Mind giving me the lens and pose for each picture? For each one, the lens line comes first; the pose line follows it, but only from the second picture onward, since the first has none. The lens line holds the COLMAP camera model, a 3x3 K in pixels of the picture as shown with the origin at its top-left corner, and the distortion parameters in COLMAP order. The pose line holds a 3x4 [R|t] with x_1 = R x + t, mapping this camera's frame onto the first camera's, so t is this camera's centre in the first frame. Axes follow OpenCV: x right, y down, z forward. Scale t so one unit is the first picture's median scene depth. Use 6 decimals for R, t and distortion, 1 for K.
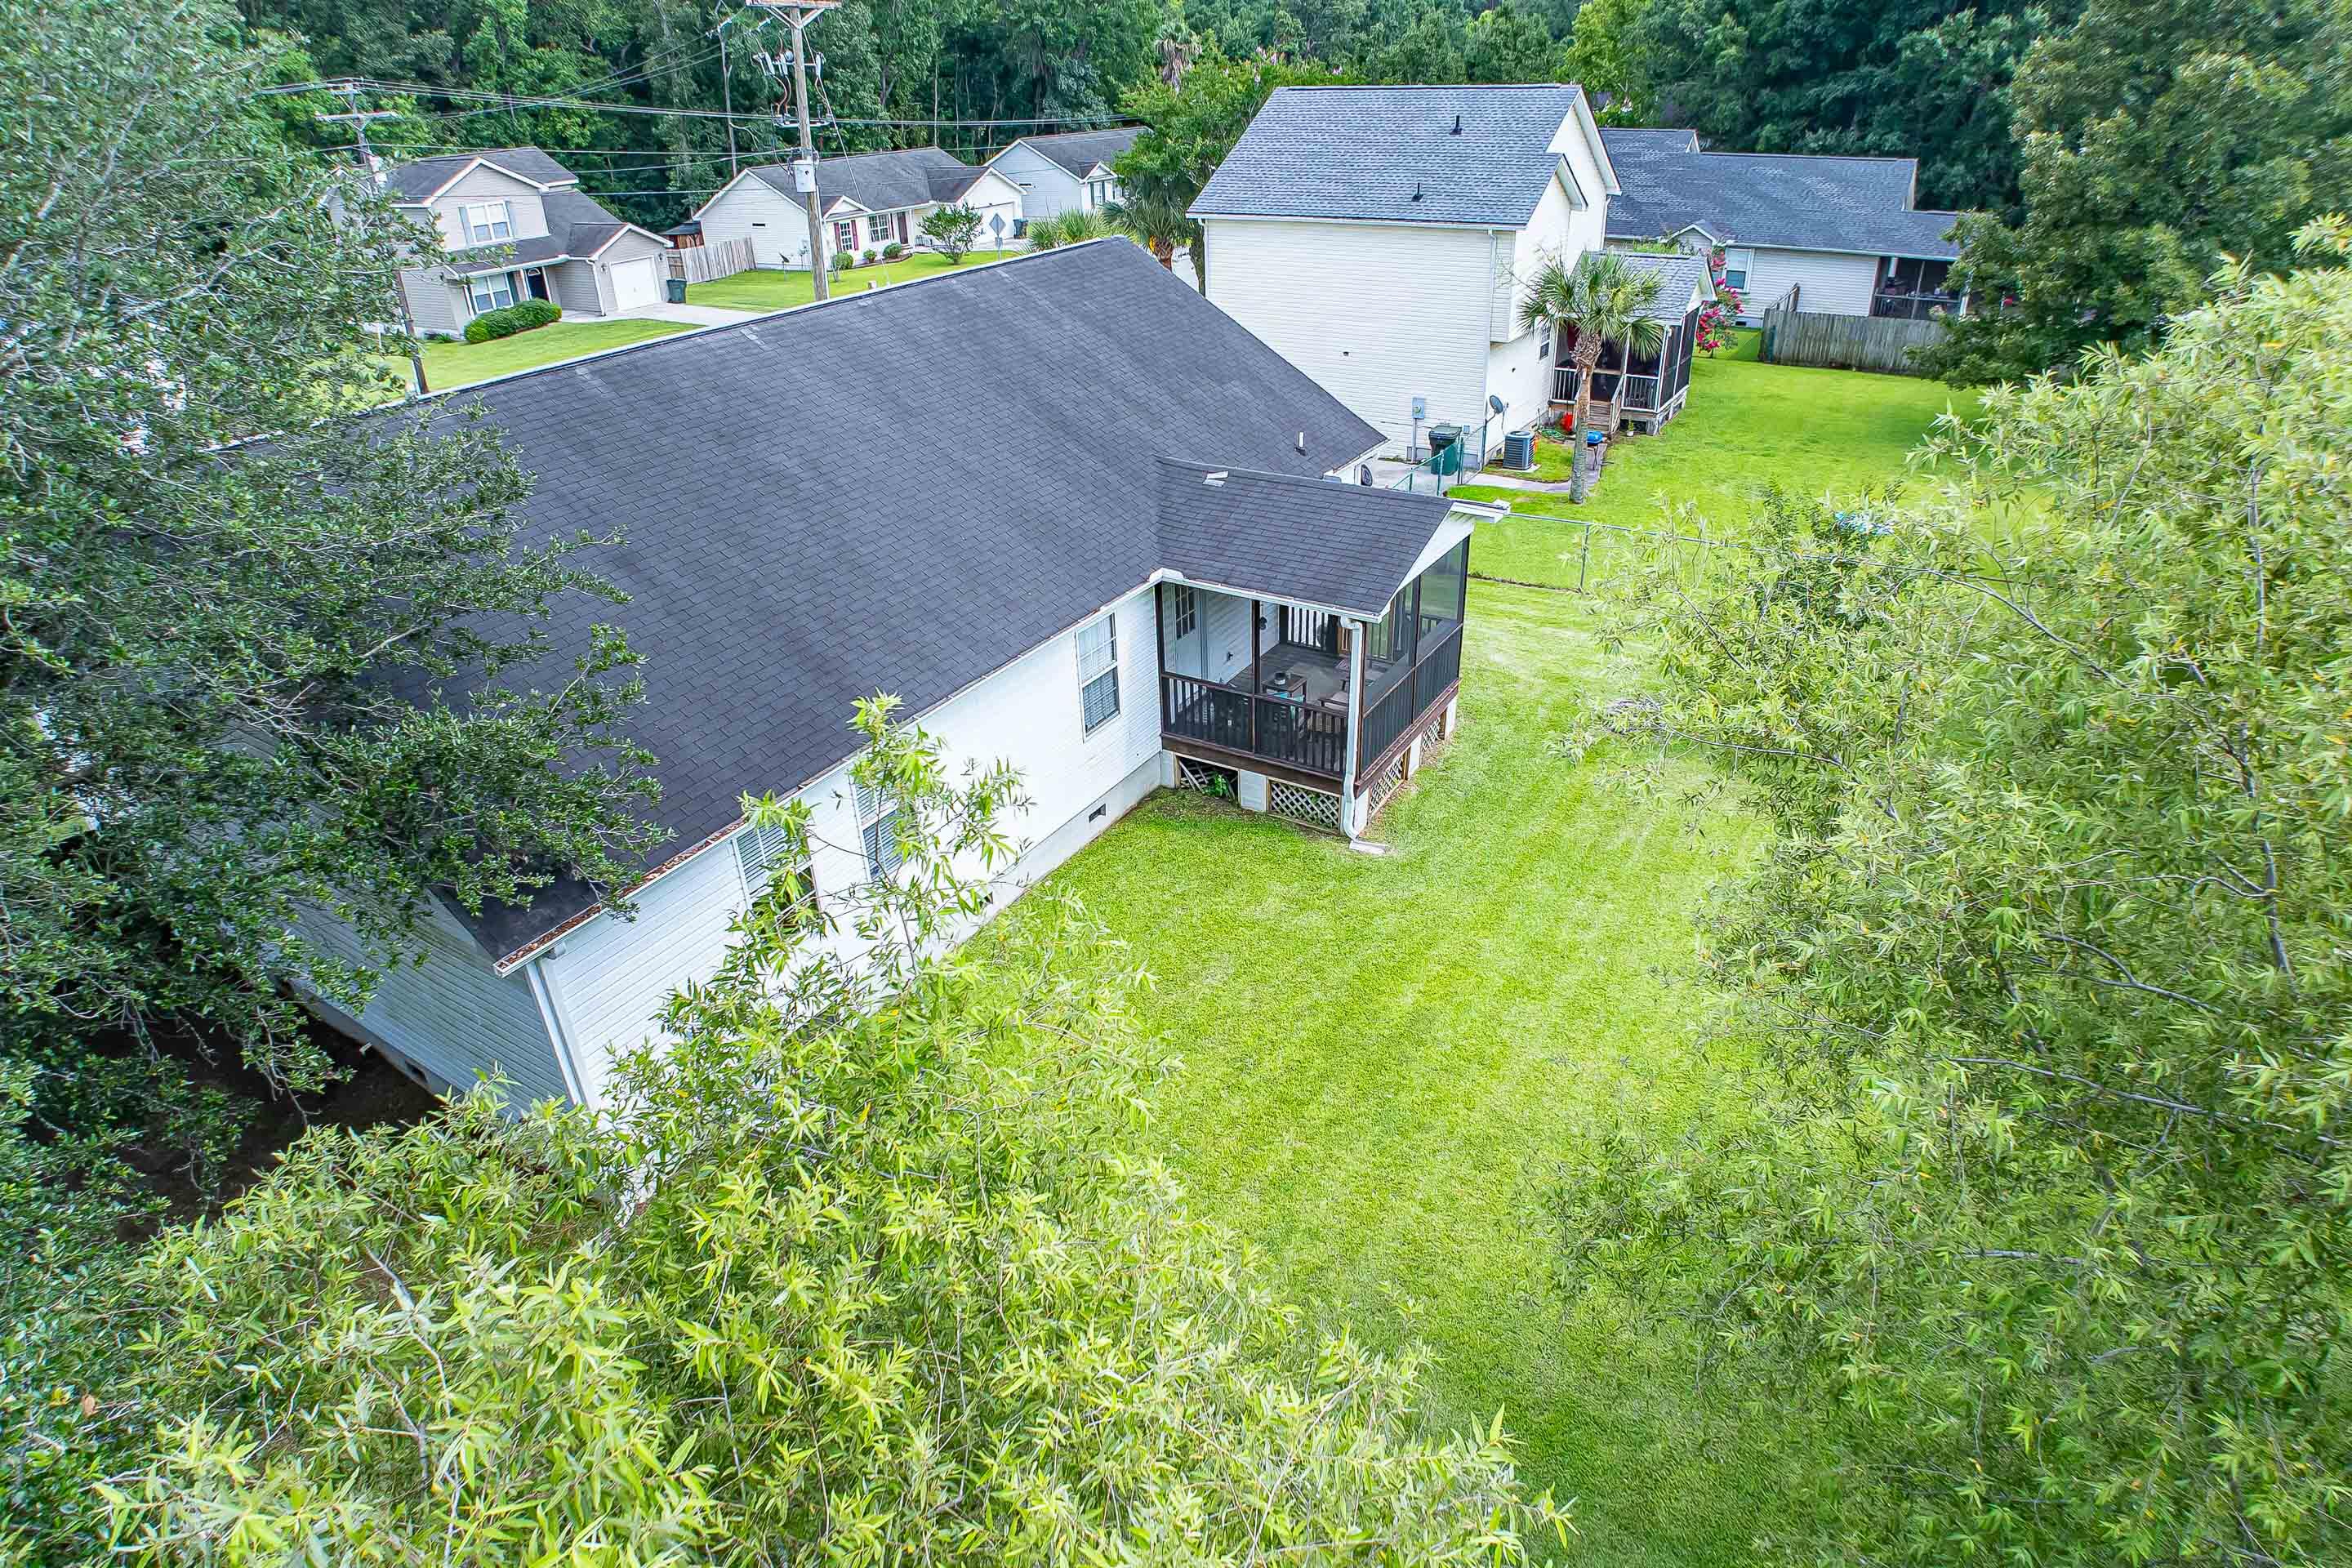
lens RADIAL K [[1299.9, 0, 1204.2], [0, 1299.9, 751.1], [0, 0, 1]] dist [-0.067595, 0.000261]
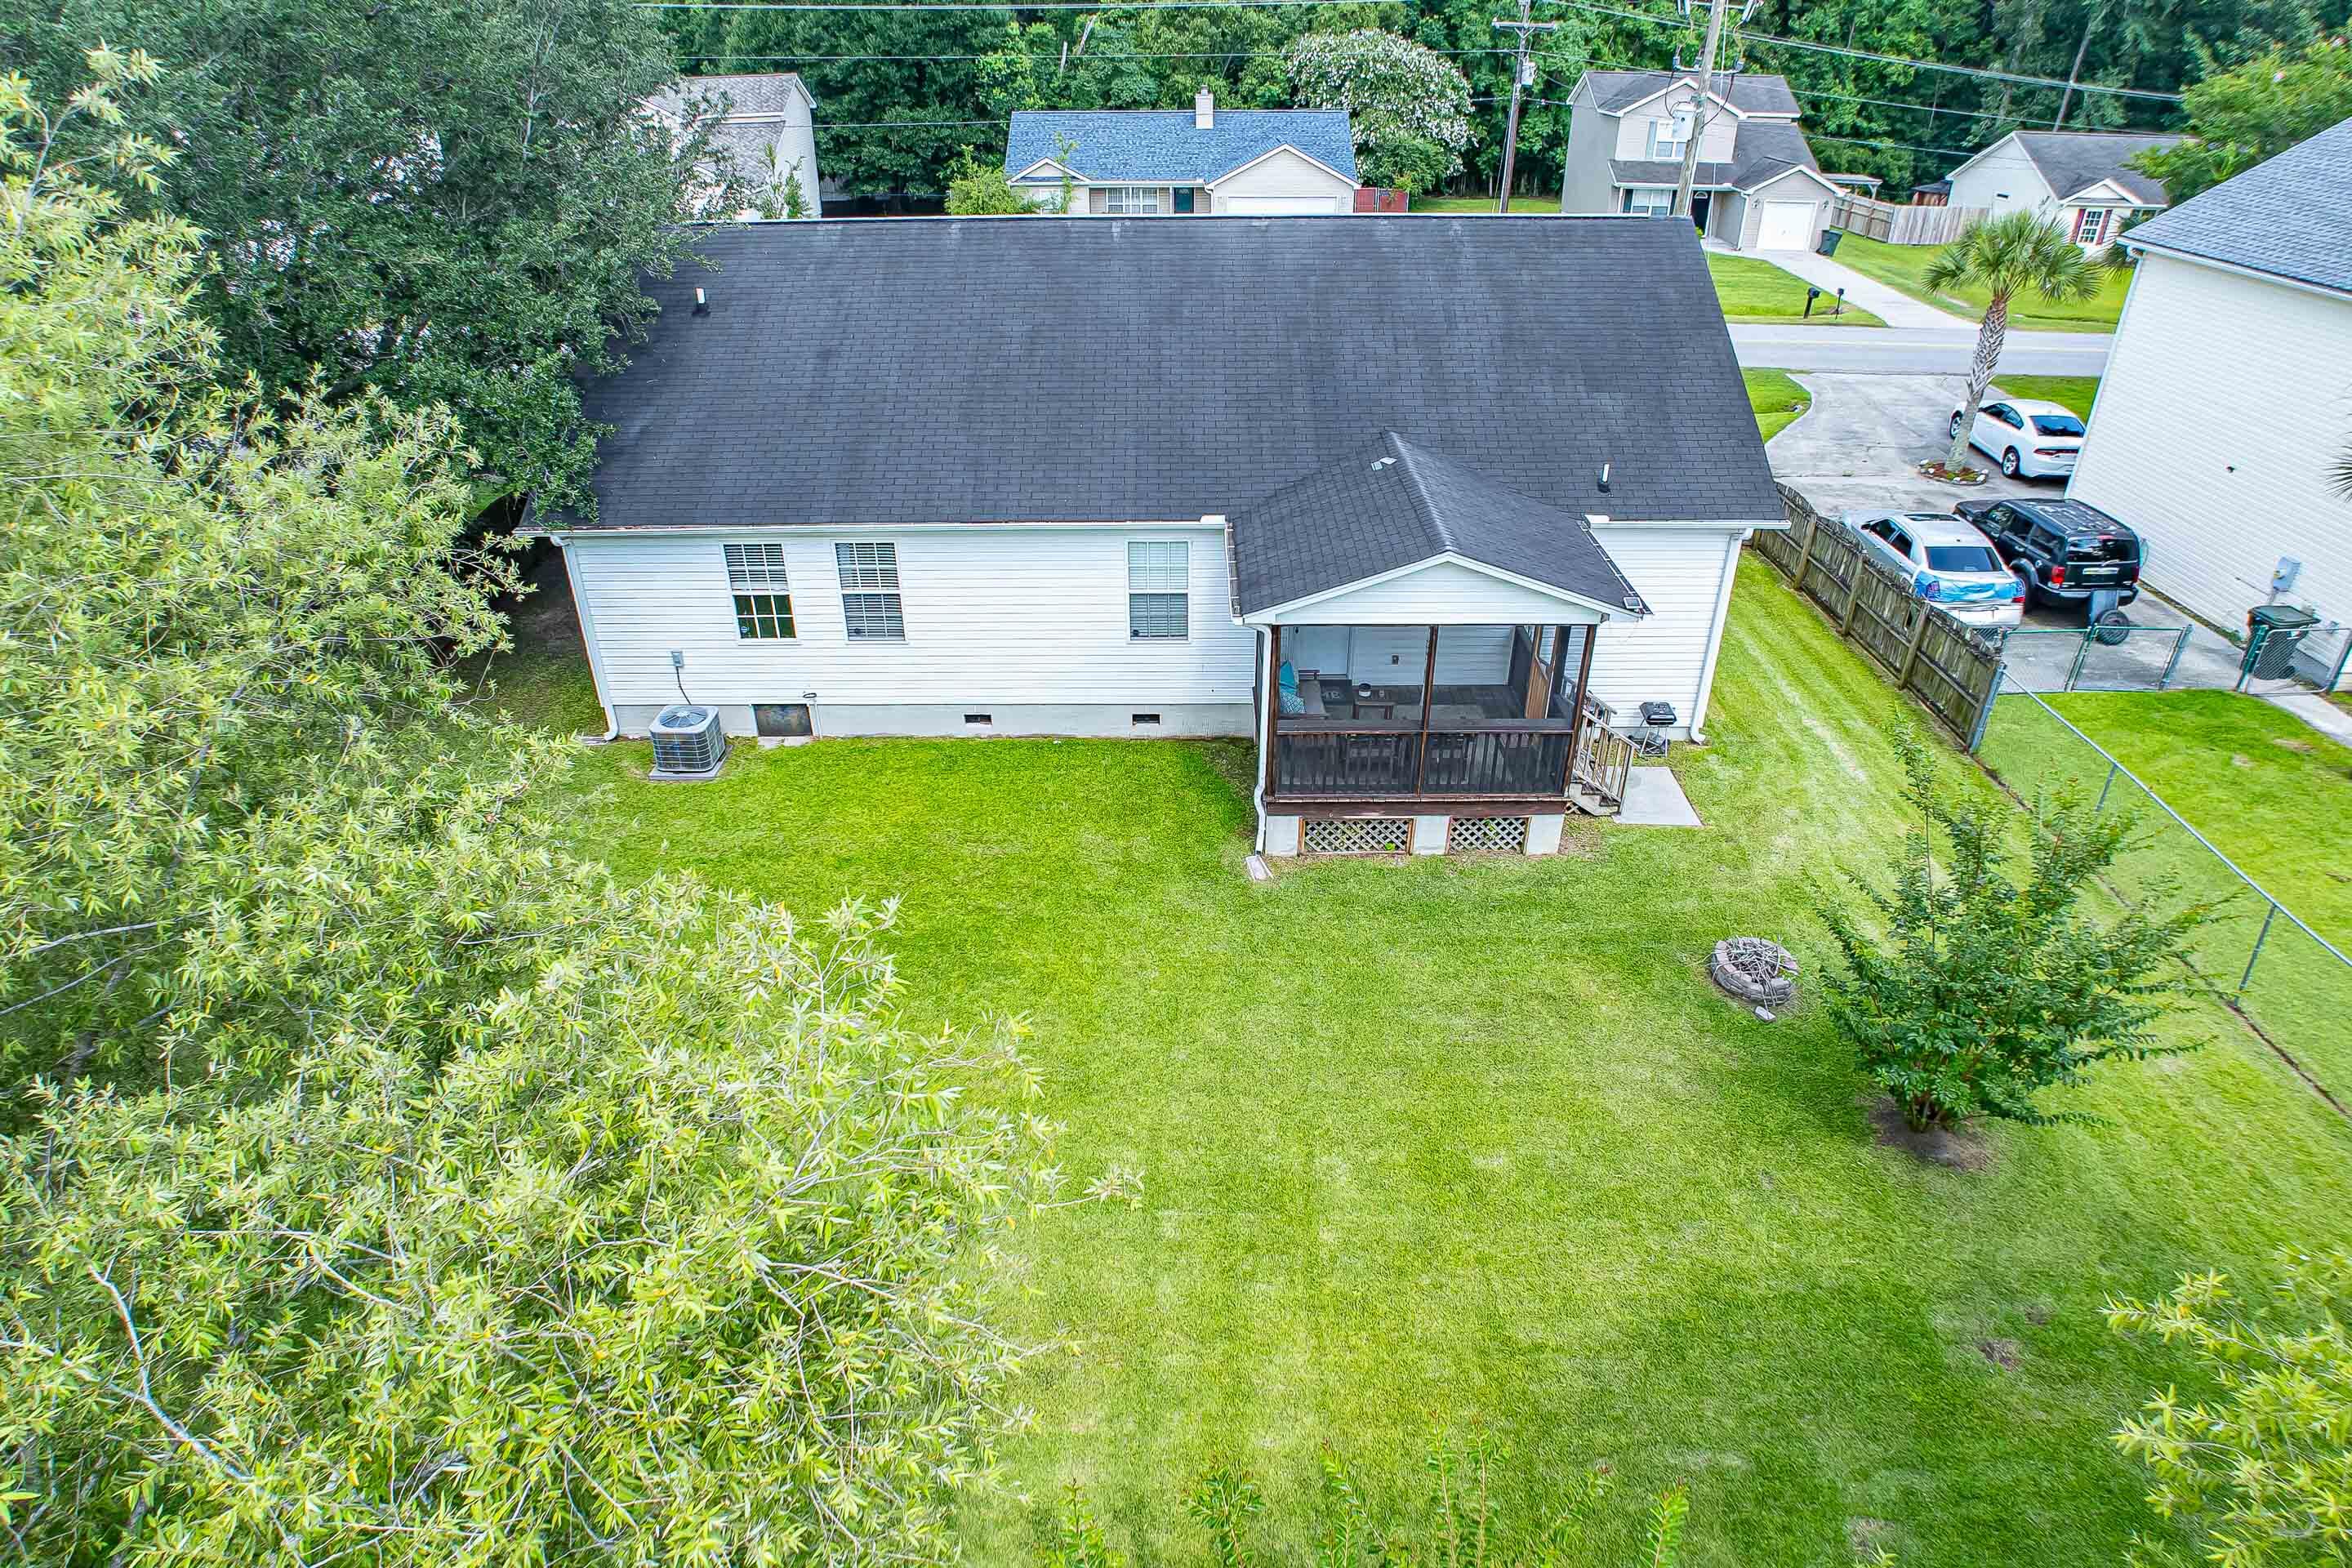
lens RADIAL K [[1296.9, 0, 1176.0], [0, 1296.9, 784.0], [0, 0, 1]] dist [-0.071839, 0.000238]
pose [[0.513306, 0.459005, -0.725142, 0.231038], [-0.407266, 0.874032, 0.264959, -0.062623], [0.755415, 0.159320, 0.635583, 0.107863]]
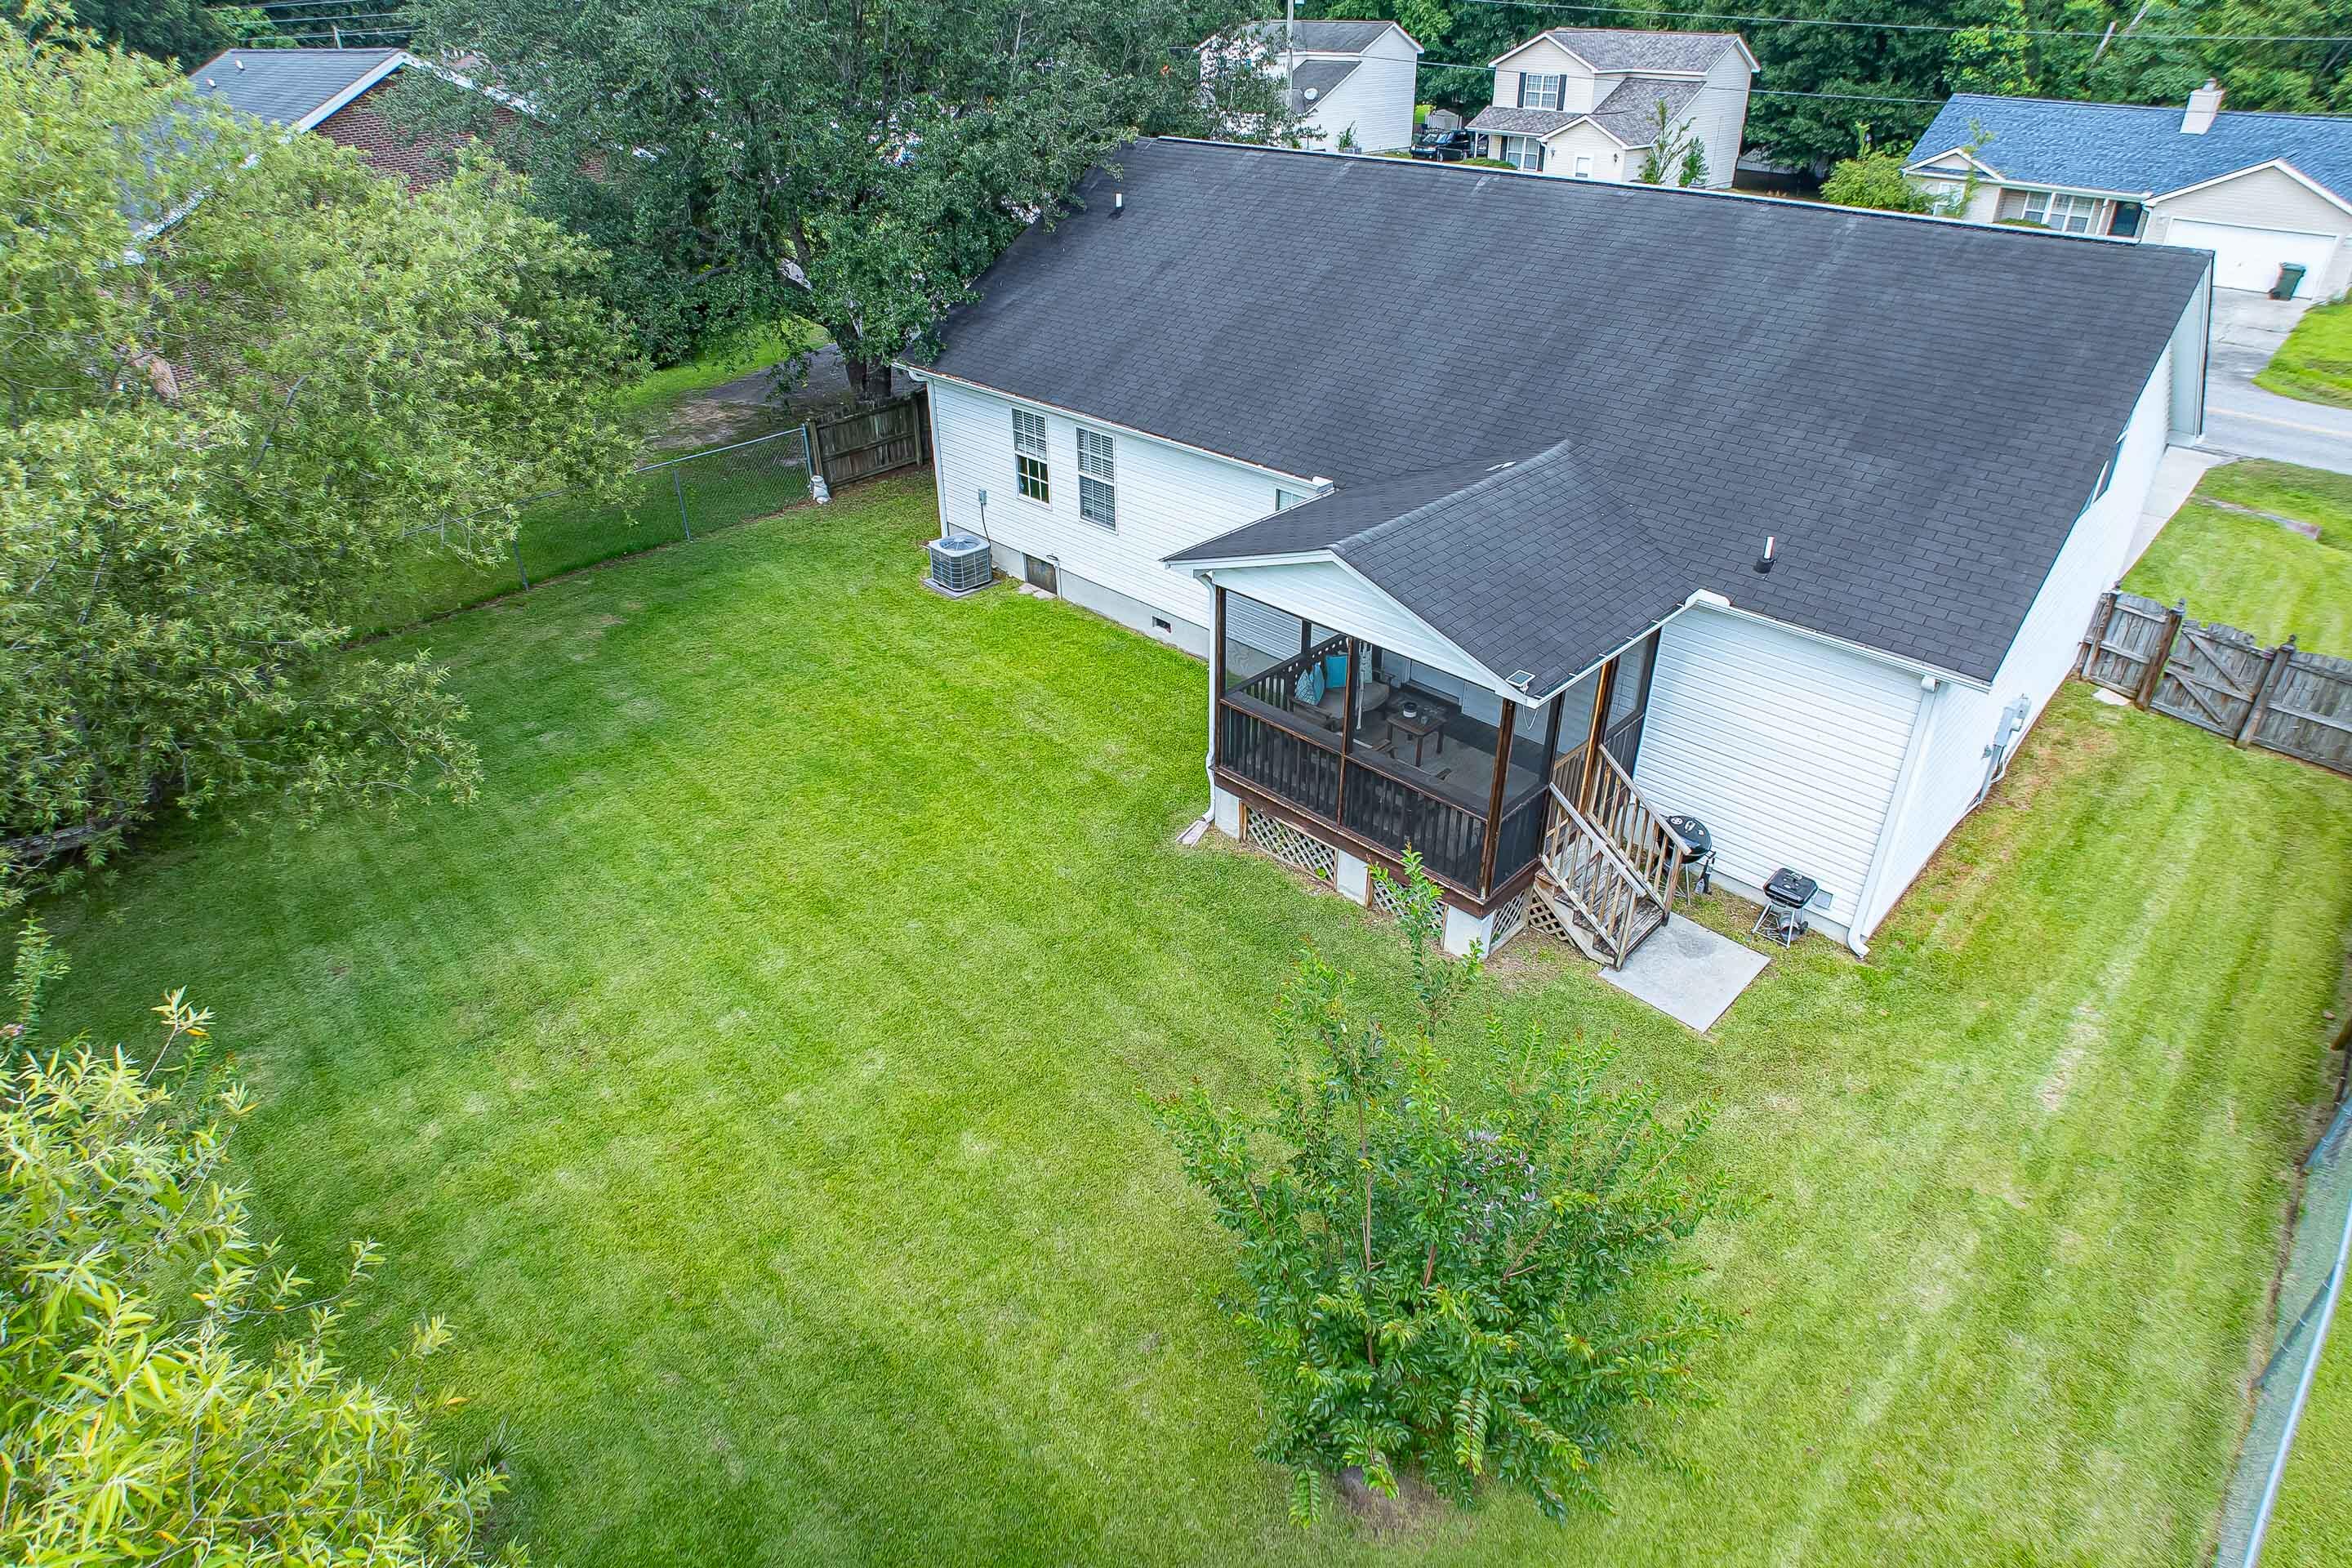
lens RADIAL K [[1290.6, 0, 1188.9], [0, 1290.6, 746.6], [0, 0, 1]] dist [-0.088629, 0.028293]
pose [[-0.225741, 0.521135, -0.823079, 0.257180], [-0.443680, 0.697179, 0.563107, -0.143530], [0.867289, 0.492300, 0.073835, 0.273845]]
